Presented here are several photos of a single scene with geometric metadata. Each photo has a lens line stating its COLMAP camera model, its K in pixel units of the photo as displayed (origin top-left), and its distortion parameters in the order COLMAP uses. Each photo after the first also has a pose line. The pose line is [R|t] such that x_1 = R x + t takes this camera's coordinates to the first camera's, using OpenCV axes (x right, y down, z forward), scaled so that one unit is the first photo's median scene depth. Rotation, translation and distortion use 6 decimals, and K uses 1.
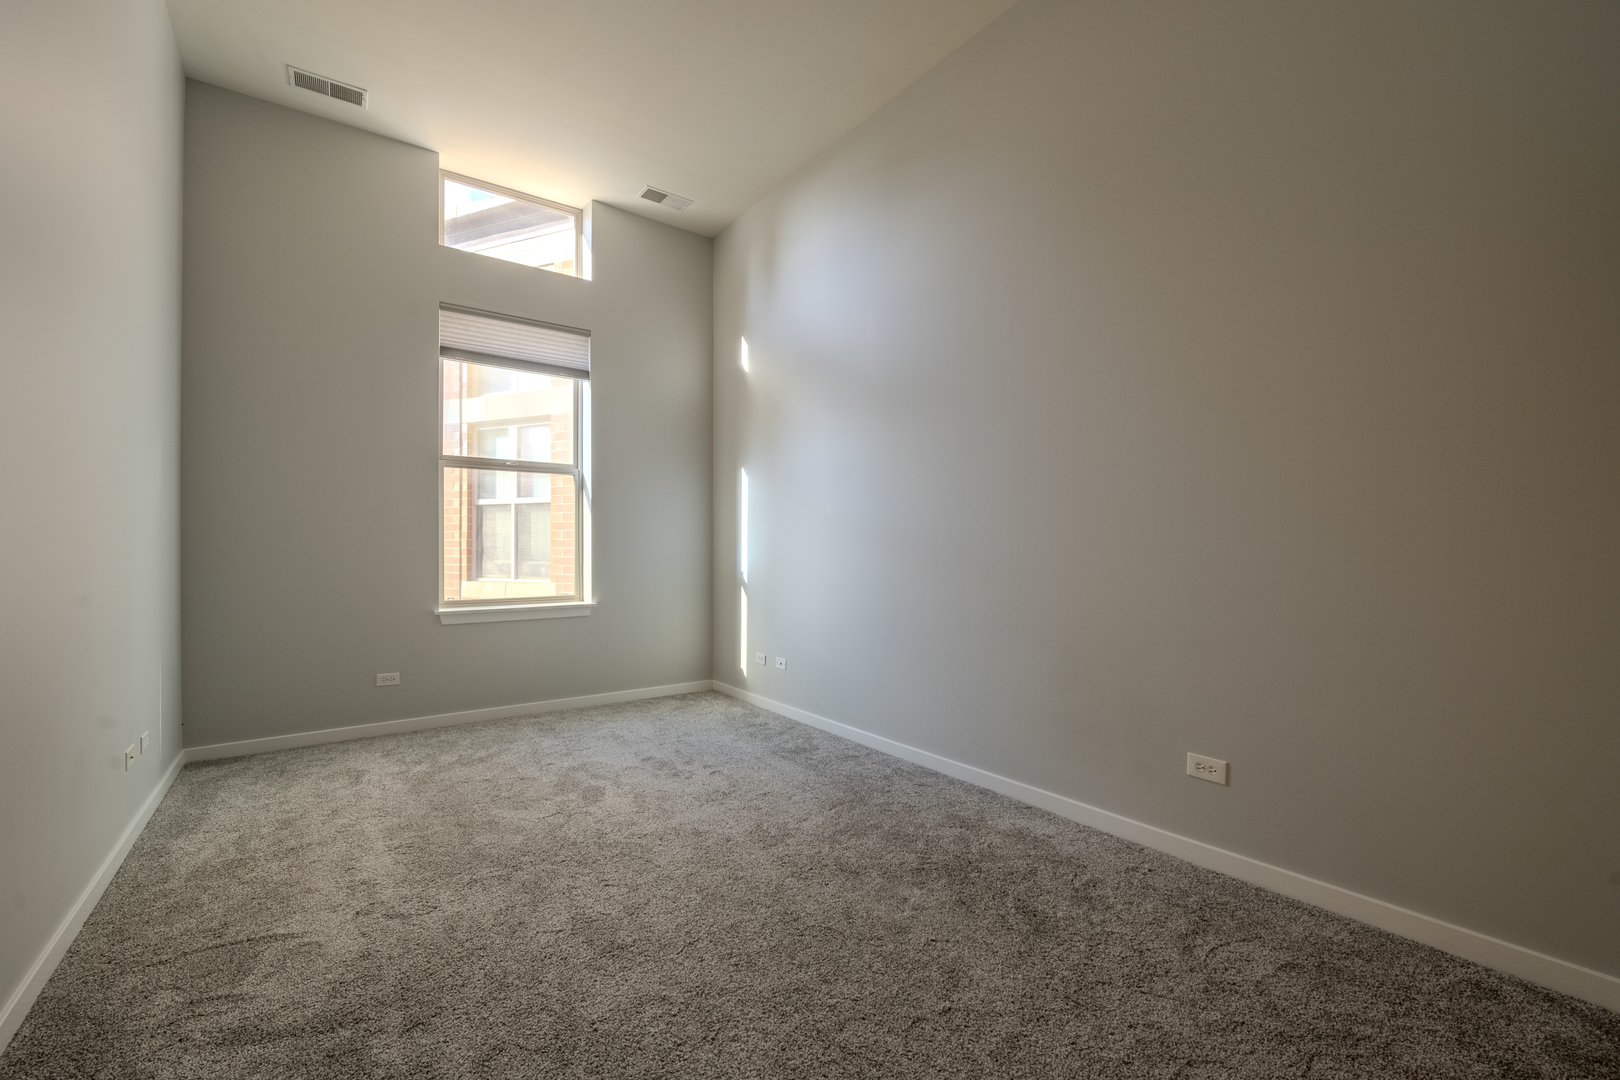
lens RADIAL K [[654.5, 0, 810.0], [0, 654.5, 540.0], [0, 0, 1]] dist [-0.008398, -0.000180]
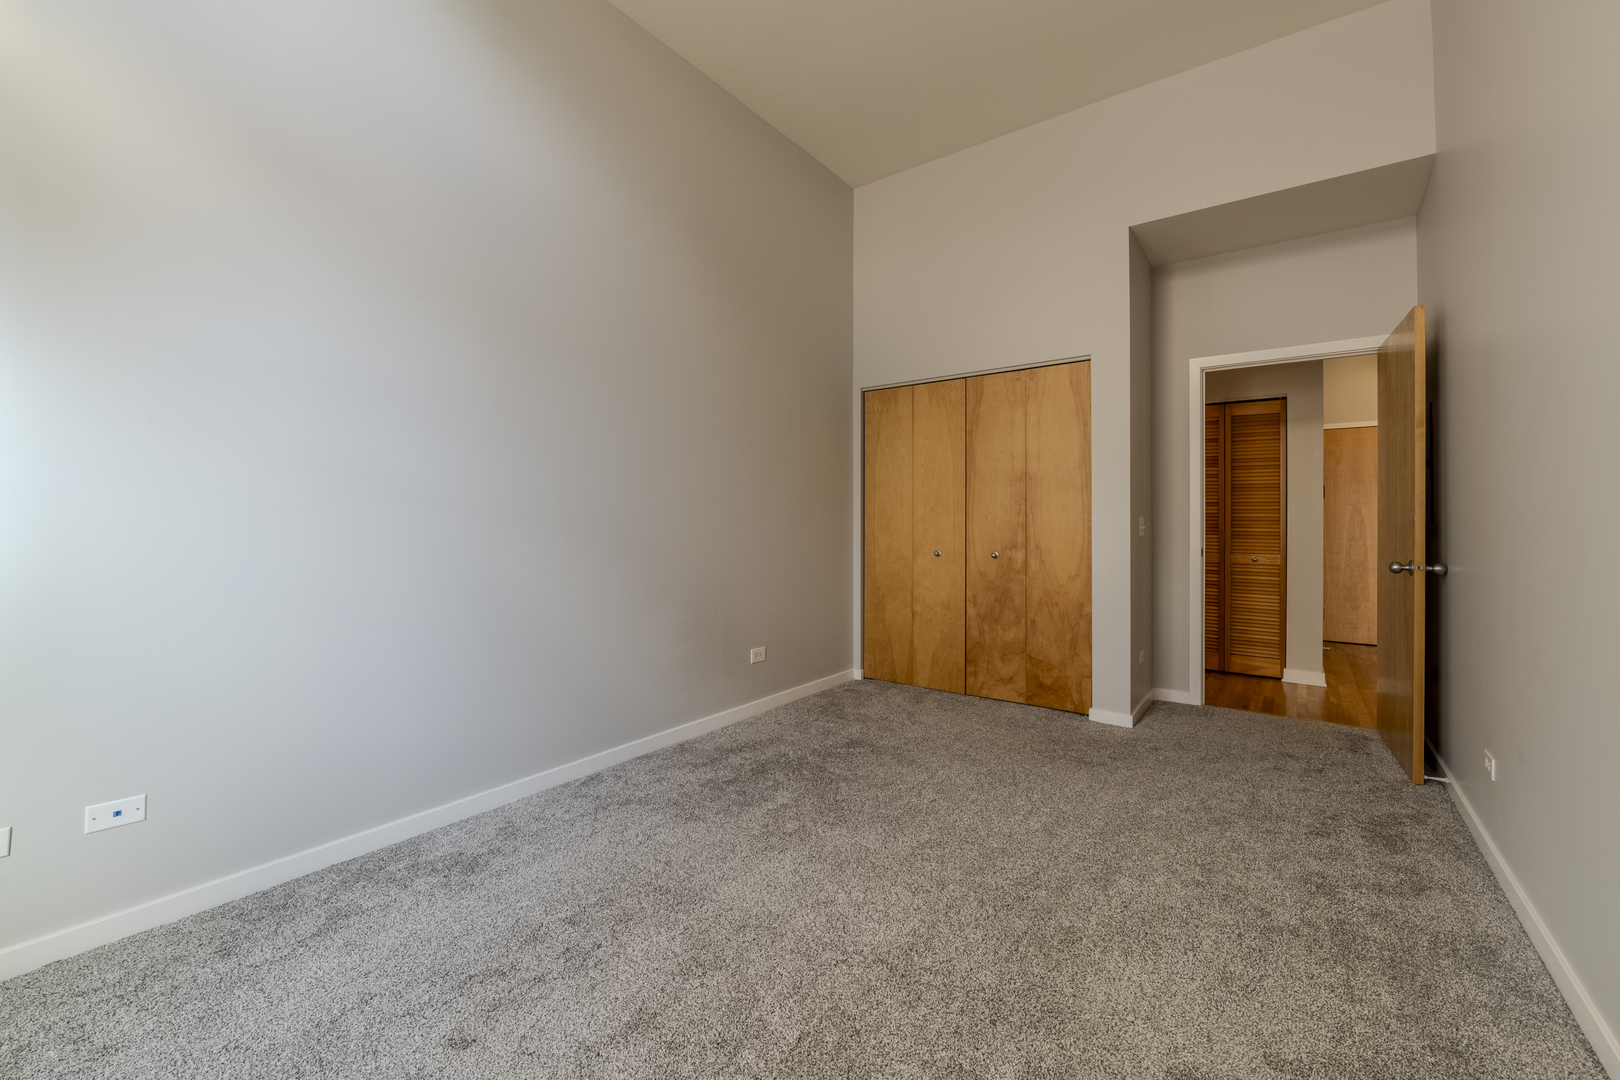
lens RADIAL K [[654.5, 0, 810.0], [0, 654.5, 540.0], [0, 0, 1]] dist [-0.008398, -0.000180]
pose [[-0.300729, -0.020154, 0.953497, -0.631651], [-0.013476, 0.999767, 0.016881, 0.012550], [-0.953614, -0.007773, -0.300931, 0.837384]]
